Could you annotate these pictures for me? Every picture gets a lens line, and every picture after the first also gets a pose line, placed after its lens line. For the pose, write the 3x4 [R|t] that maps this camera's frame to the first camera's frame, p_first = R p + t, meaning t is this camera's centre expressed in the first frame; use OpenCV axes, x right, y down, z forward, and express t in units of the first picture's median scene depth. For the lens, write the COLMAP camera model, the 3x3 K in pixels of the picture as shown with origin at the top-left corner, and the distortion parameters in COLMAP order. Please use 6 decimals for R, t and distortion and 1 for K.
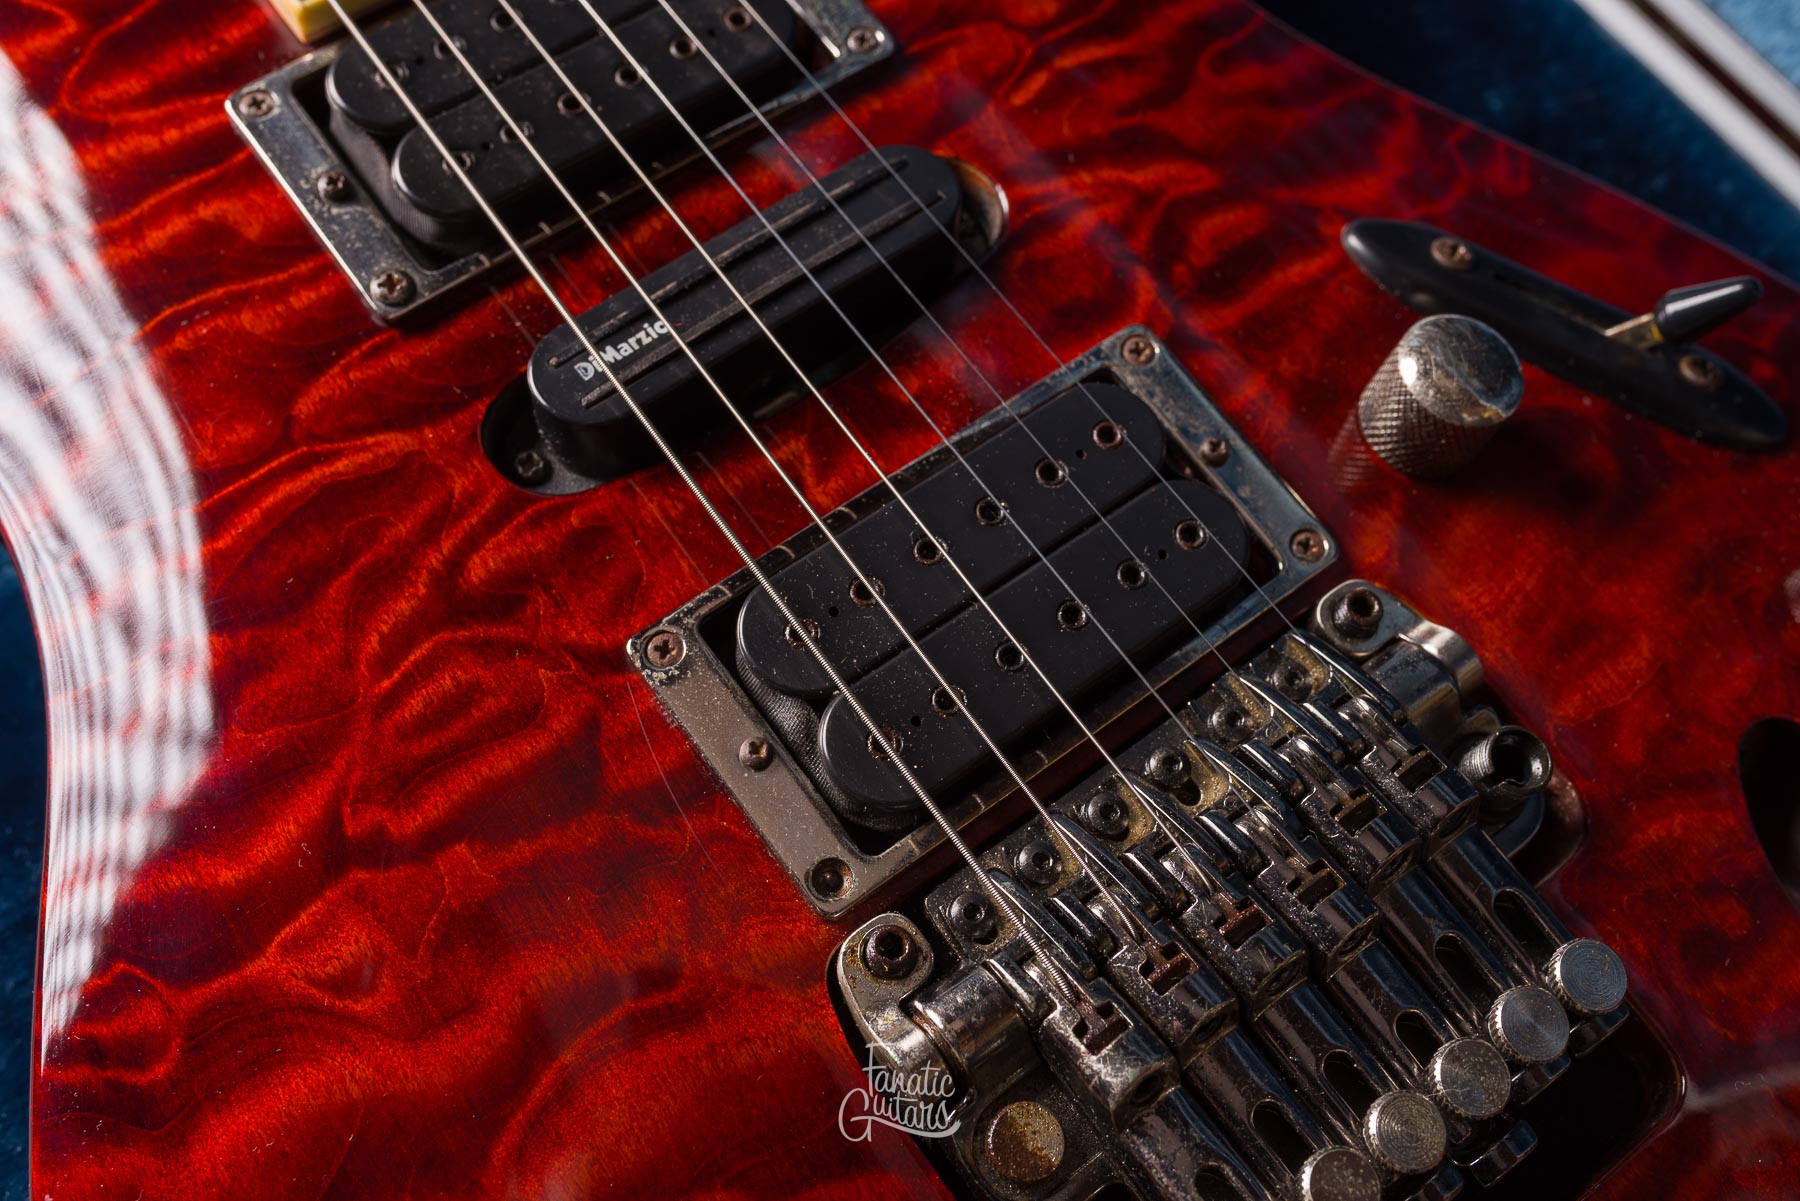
lens RADIAL K [[1849.8, 0, 900.0], [0, 1849.8, 600.5], [0, 0, 1]] dist [-0.002179, 0.015563]
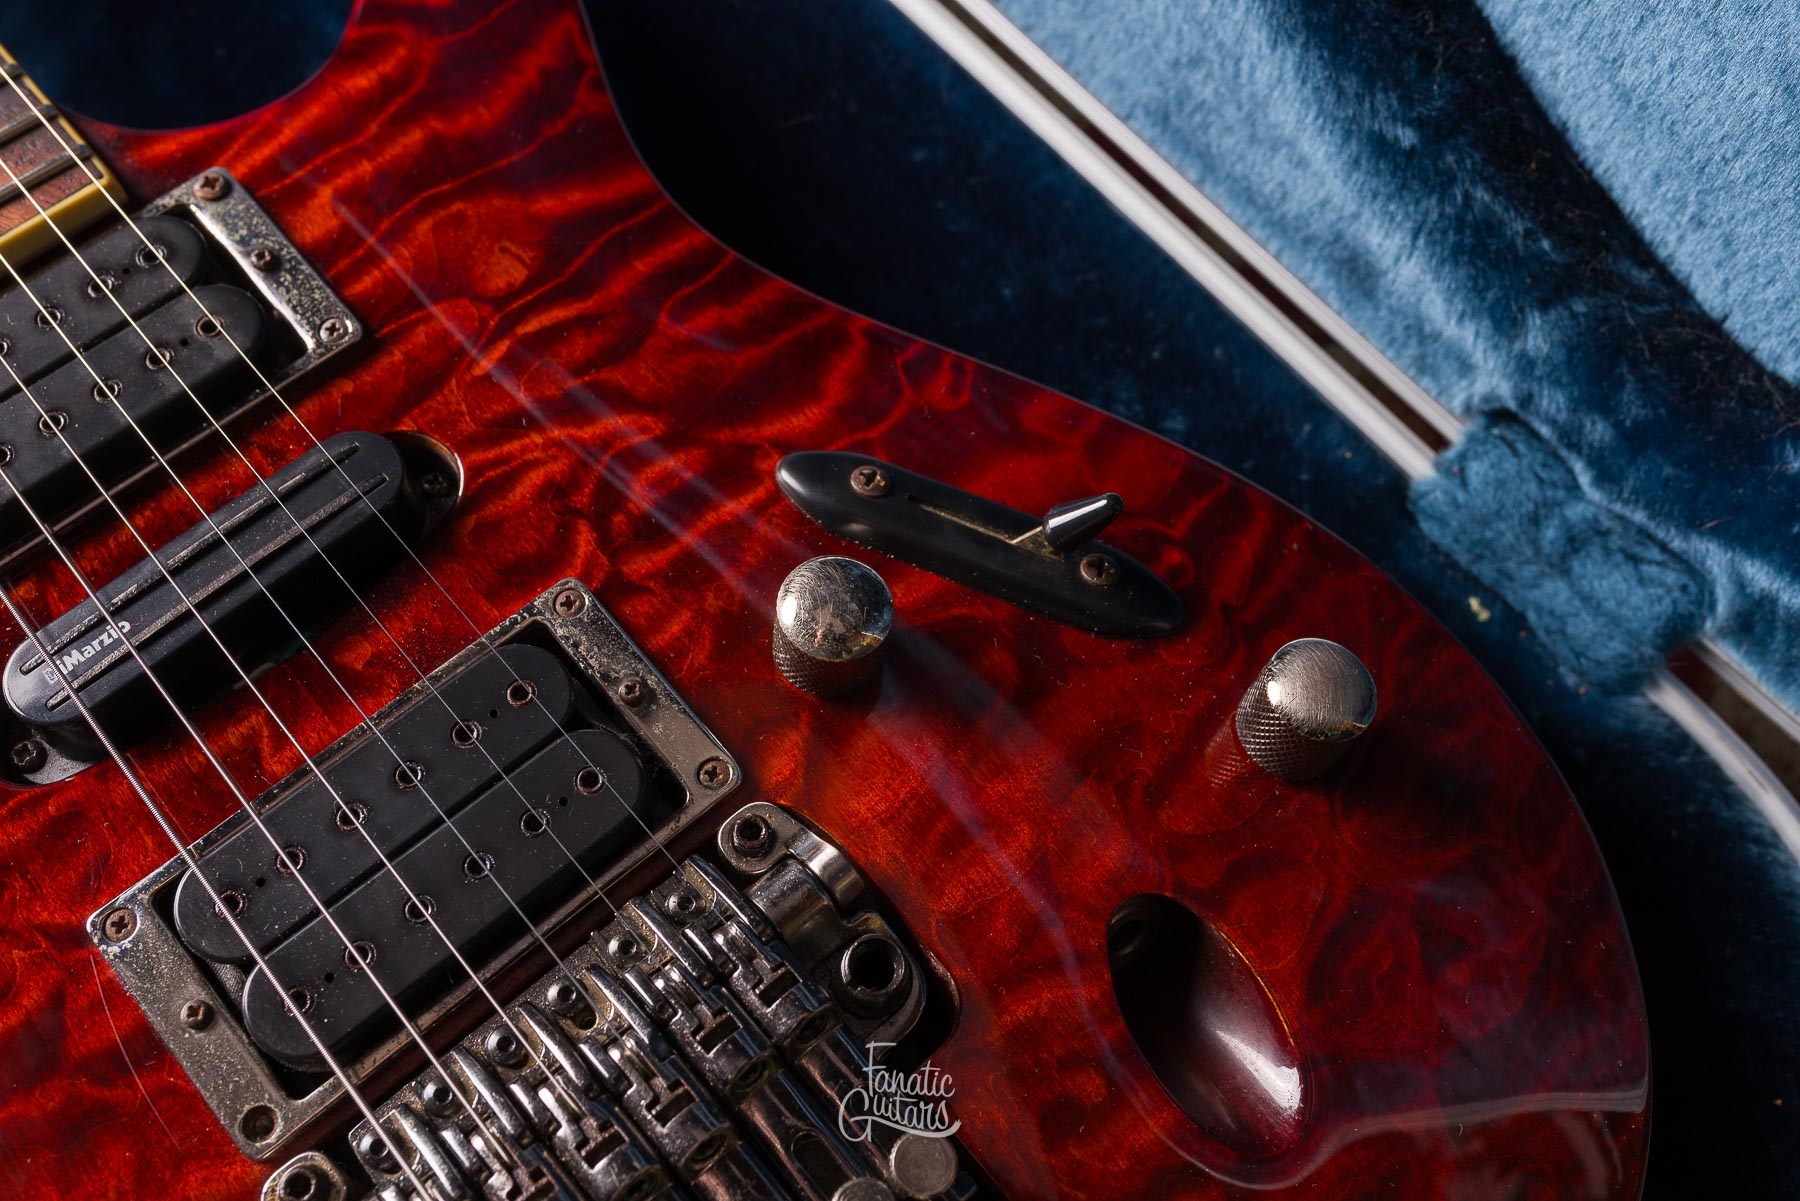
lens RADIAL K [[1813.0, 0, 900.0], [0, 1813.0, 600.5], [0, 0, 1]] dist [-0.001607, 0.009406]
pose [[0.996670, -0.079682, -0.017287, 0.367492], [0.079710, 0.996818, 0.000951, -0.128873], [0.017156, -0.002326, 0.999850, -0.097050]]
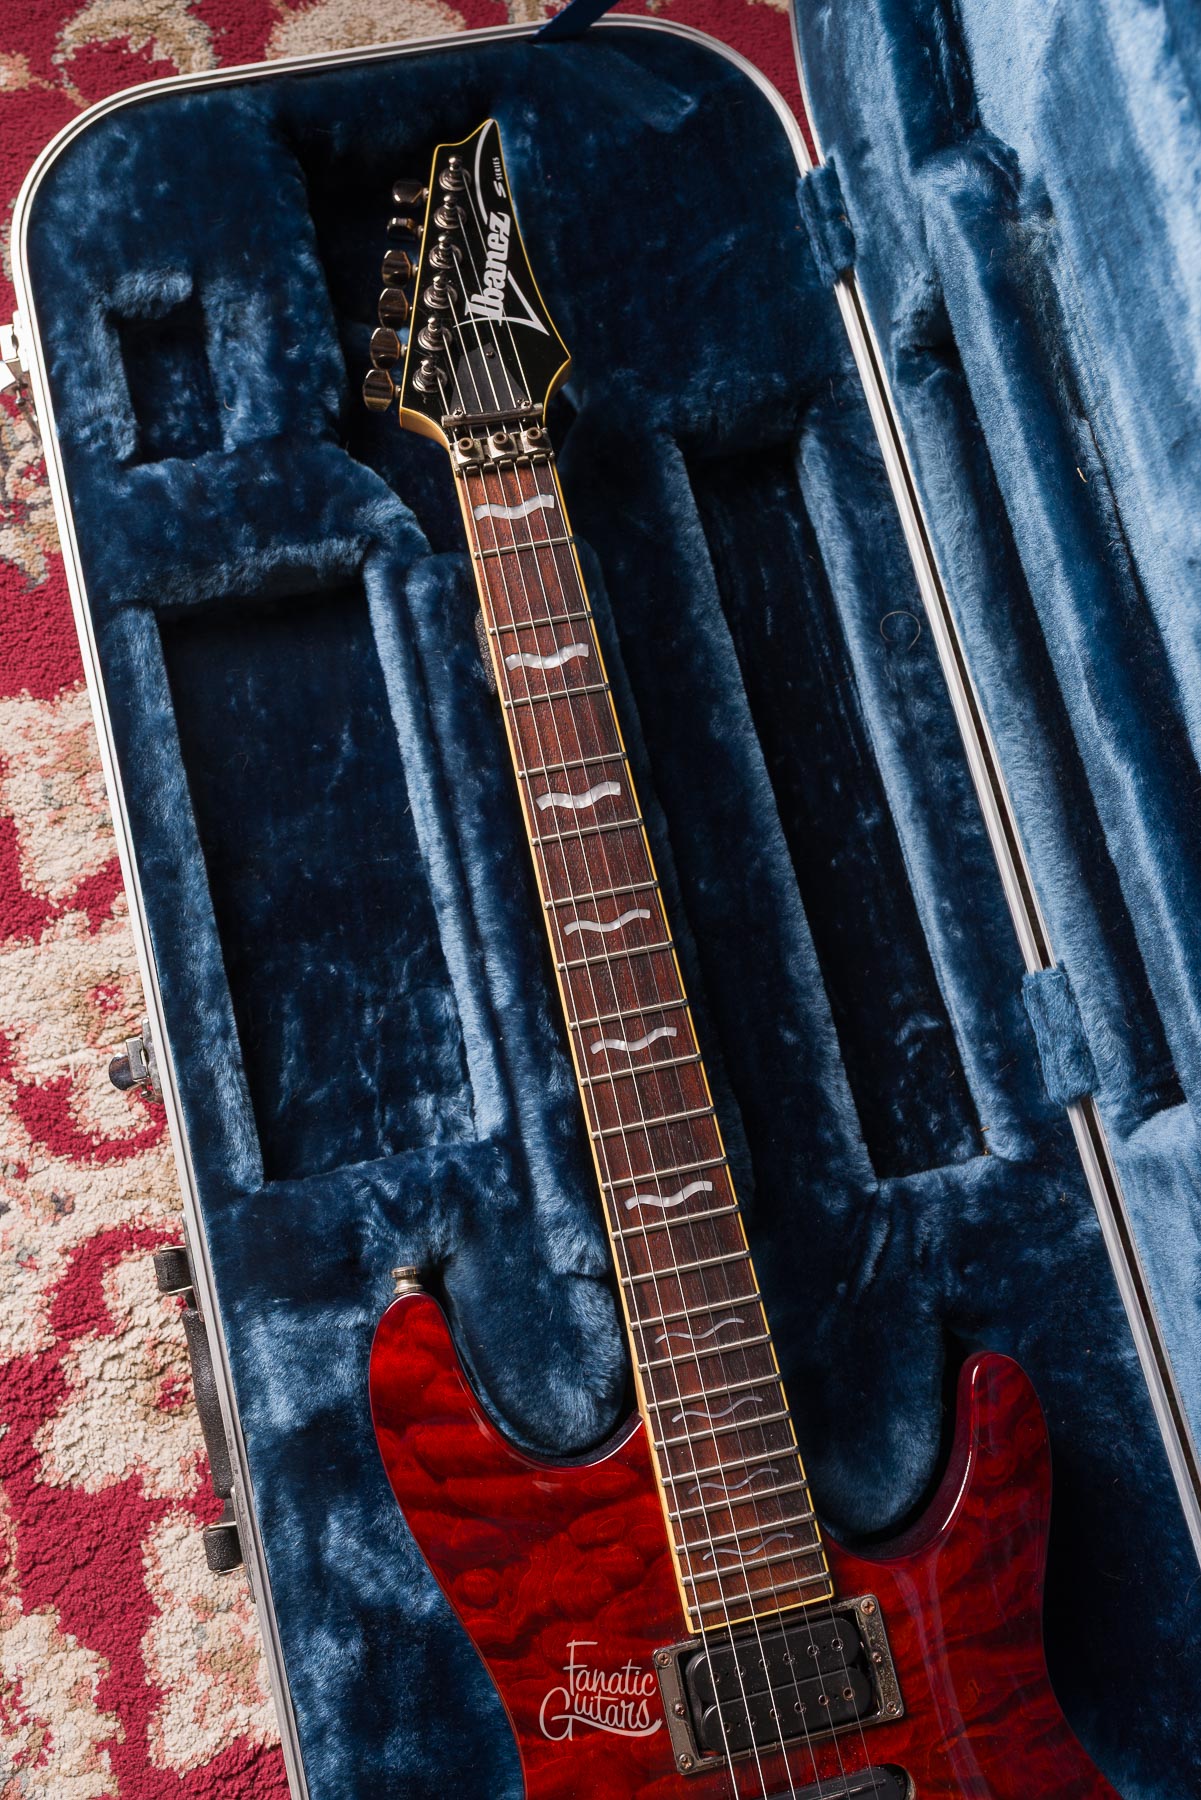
lens RADIAL K [[1748.6, 0, 600.5], [0, 1748.6, 900.0], [0, 0, 1]] dist [0.005293, -0.006886]
pose [[0.912413, 0.397009, -0.099429, -0.650234], [-0.376589, 0.909531, 0.175883, -1.758591], [0.160261, -0.123035, 0.979377, -1.398444]]
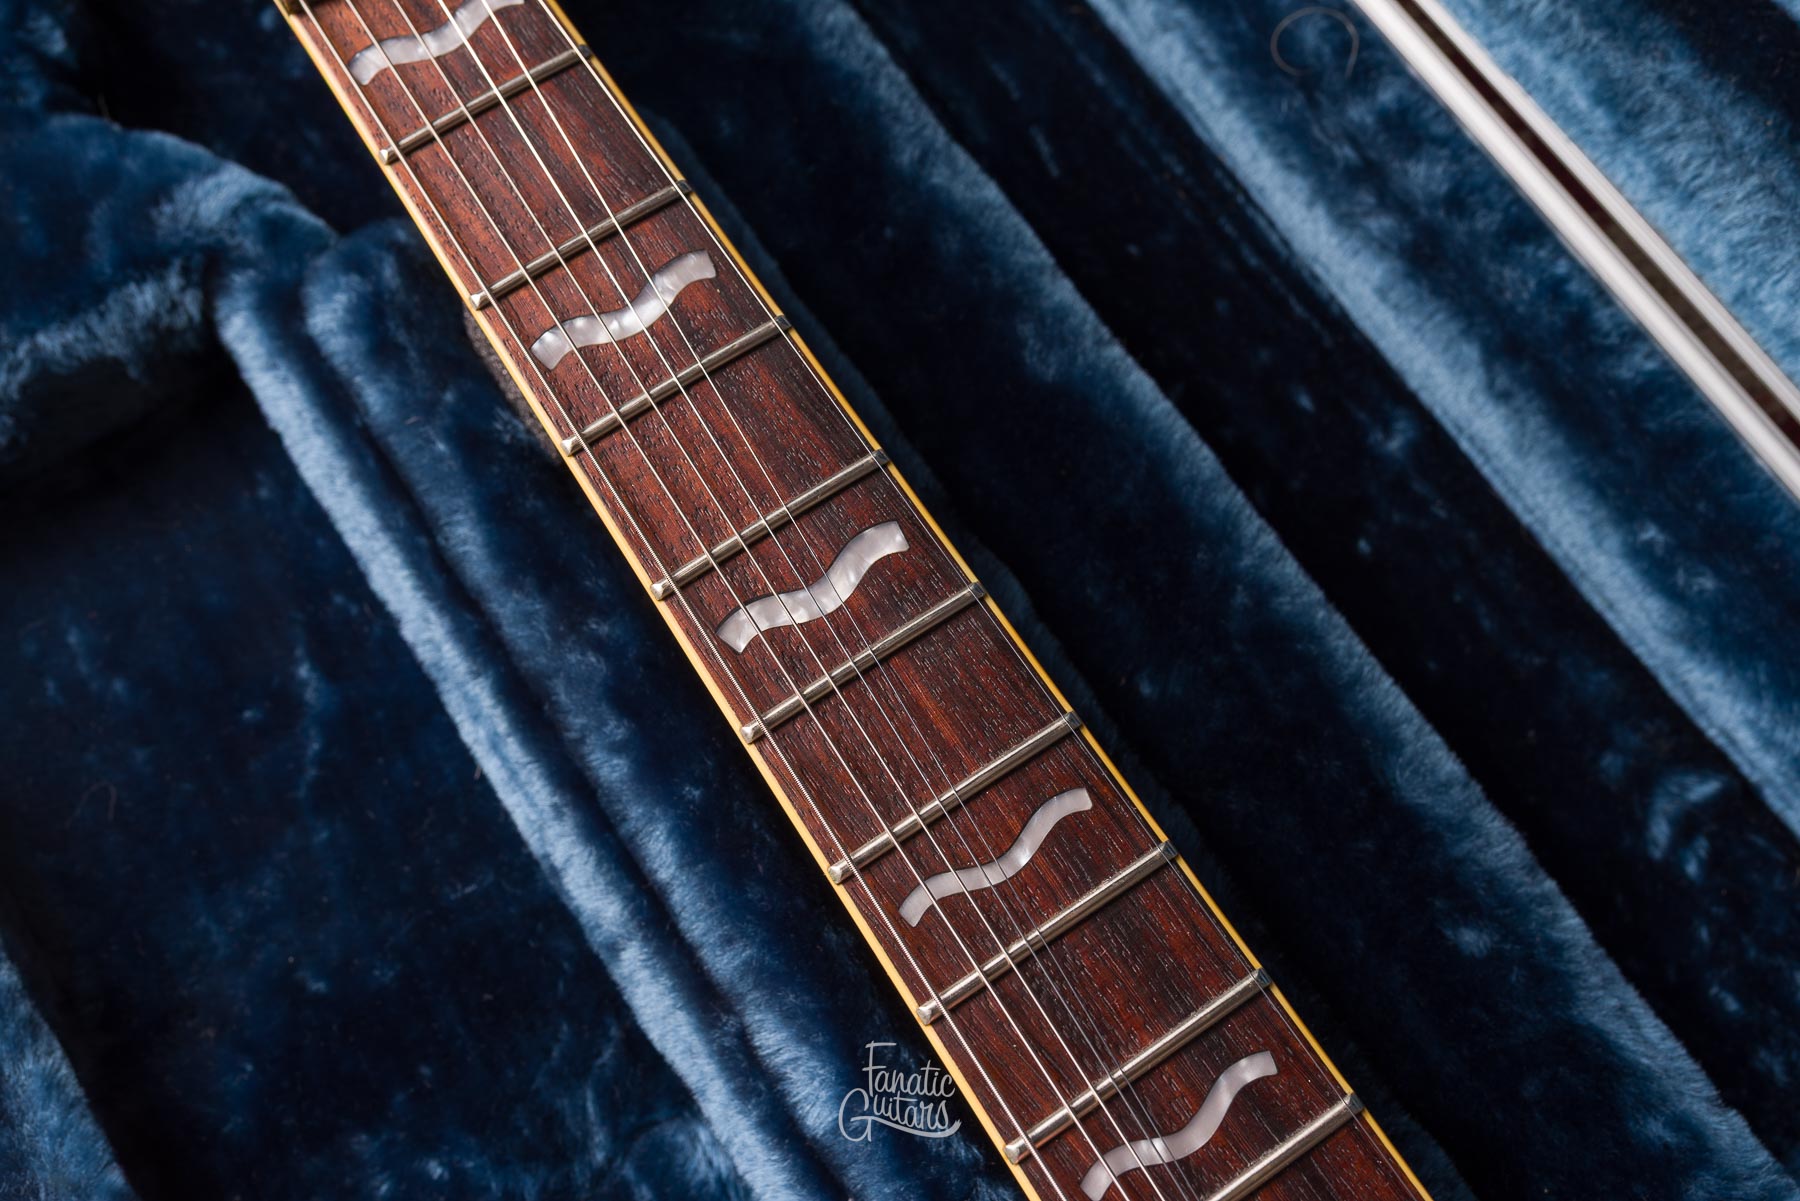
lens RADIAL K [[1800.2, 0, 900.0], [0, 1800.2, 600.5], [0, 0, 1]] dist [0.002548, 0.009324]
pose [[0.995295, 0.029473, -0.092302, -0.870530], [-0.021893, 0.996385, 0.082079, -1.483297], [0.094388, -0.079672, 0.992342, 0.261124]]
